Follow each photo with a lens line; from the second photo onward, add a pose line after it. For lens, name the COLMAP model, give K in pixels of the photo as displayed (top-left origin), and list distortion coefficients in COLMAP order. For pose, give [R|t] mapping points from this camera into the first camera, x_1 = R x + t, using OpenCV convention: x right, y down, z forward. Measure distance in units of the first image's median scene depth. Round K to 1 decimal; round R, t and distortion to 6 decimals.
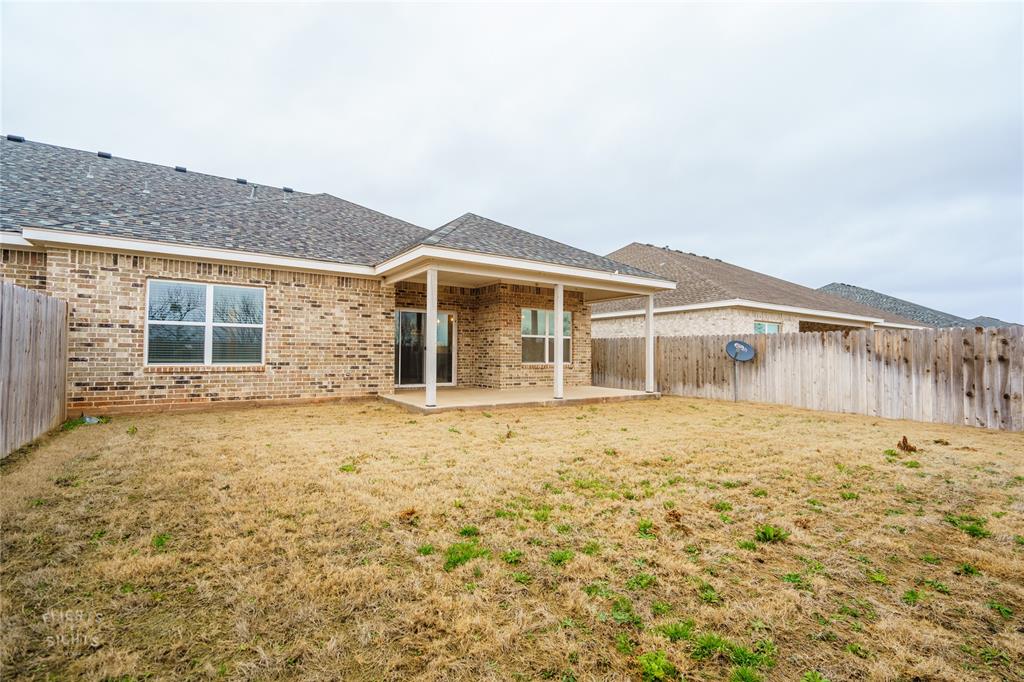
lens RADIAL K [[469.8, 0, 509.5], [0, 469.8, 337.8], [0, 0, 1]] dist [-0.002104, 0.001333]
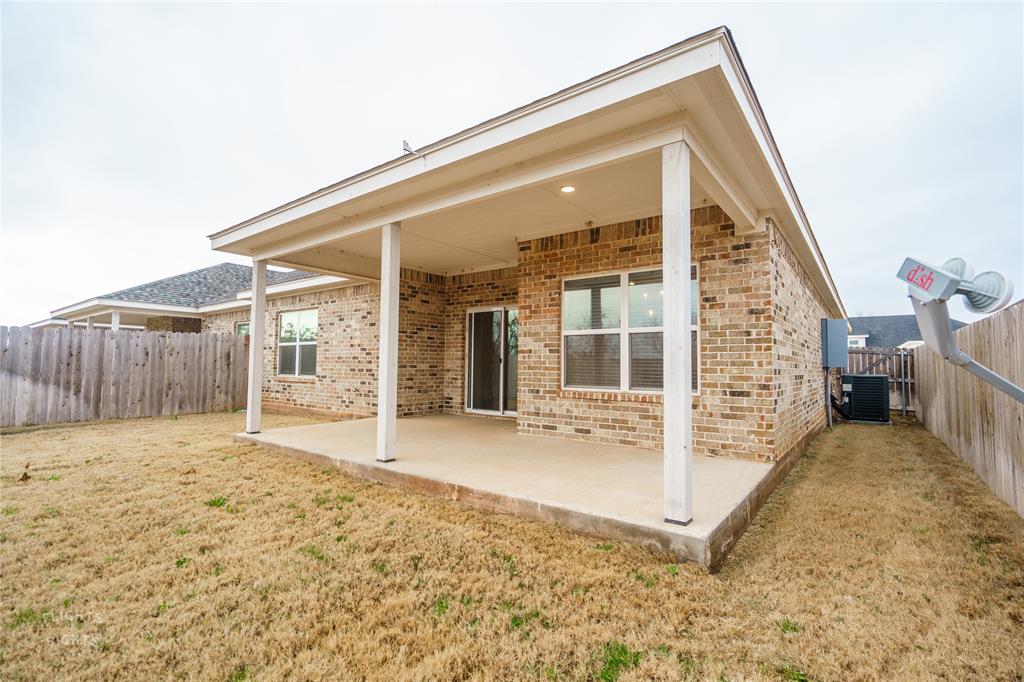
lens RADIAL K [[469.8, 0, 510.0], [0, 469.8, 341.8], [0, 0, 1]] dist [-0.002104, 0.001333]
pose [[0.307203, -0.053818, -0.950121, 0.610254], [0.025735, 0.998504, -0.048238, 0.035016], [0.951296, -0.009633, 0.308129, 0.980802]]
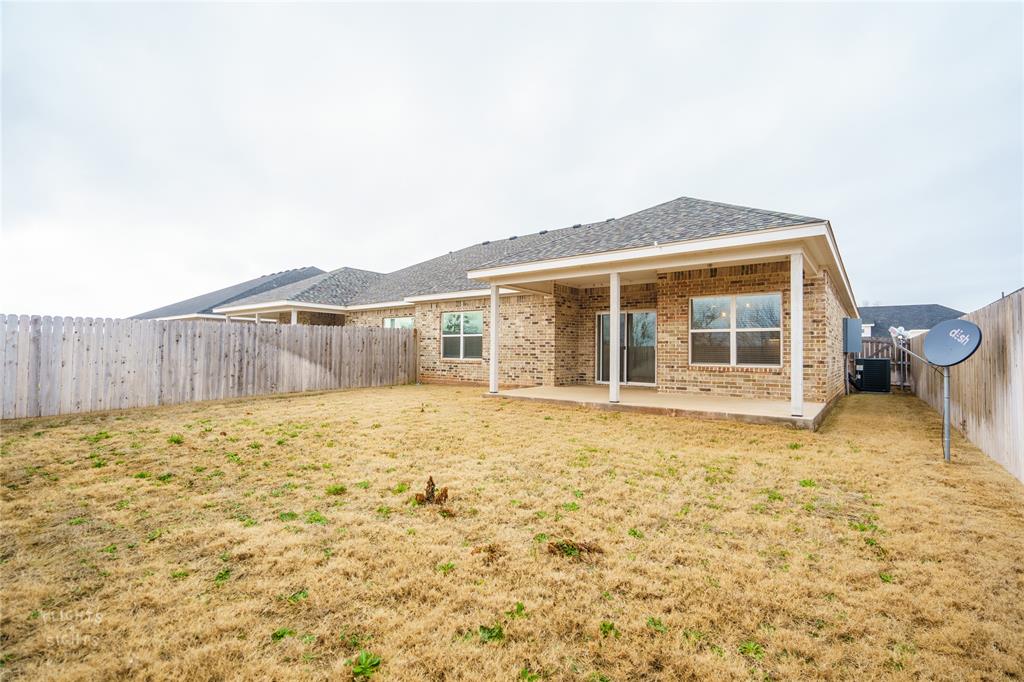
lens RADIAL K [[469.8, 0, 510.4], [0, 469.8, 342.8], [0, 0, 1]] dist [-0.002104, 0.001333]
pose [[0.301815, -0.025619, -0.953022, 0.898060], [0.025684, 0.999495, -0.018734, 0.029487], [0.953021, -0.018823, 0.302320, 0.552418]]
